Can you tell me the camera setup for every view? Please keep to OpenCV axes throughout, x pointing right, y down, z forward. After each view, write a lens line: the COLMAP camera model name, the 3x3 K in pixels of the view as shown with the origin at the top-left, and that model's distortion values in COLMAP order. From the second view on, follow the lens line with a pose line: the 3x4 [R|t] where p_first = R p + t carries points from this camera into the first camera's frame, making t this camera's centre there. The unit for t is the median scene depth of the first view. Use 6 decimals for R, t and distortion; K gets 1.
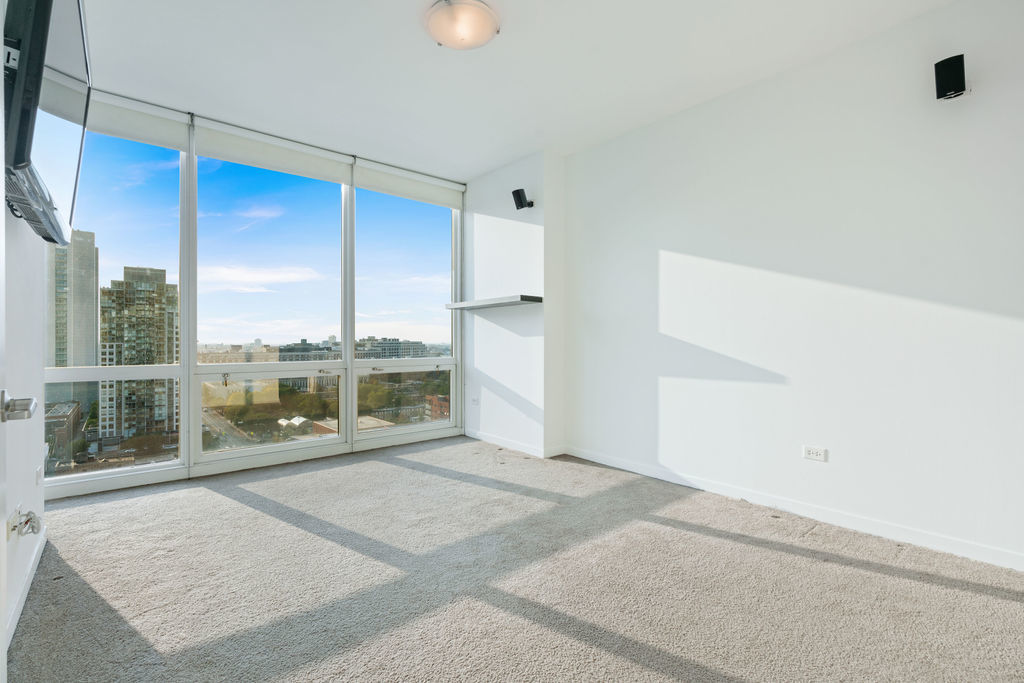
lens RADIAL K [[466.8, 0, 512.0], [0, 466.8, 341.5], [0, 0, 1]] dist [0.000139, 0.000036]
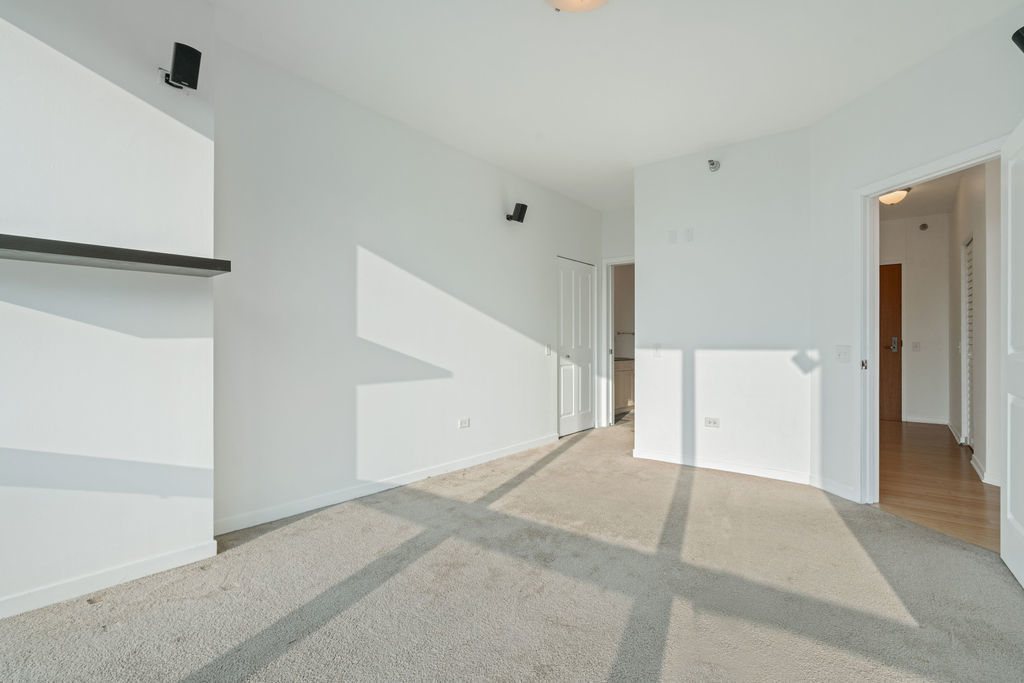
lens RADIAL K [[467.0, 0, 512.0], [0, 467.0, 341.5], [0, 0, 1]] dist [-0.000498, -0.000062]
pose [[-0.180556, 0.003206, 0.983559, -0.477898], [-0.004993, 0.999979, -0.004177, -0.005511], [-0.983552, -0.005665, -0.180536, 0.655124]]
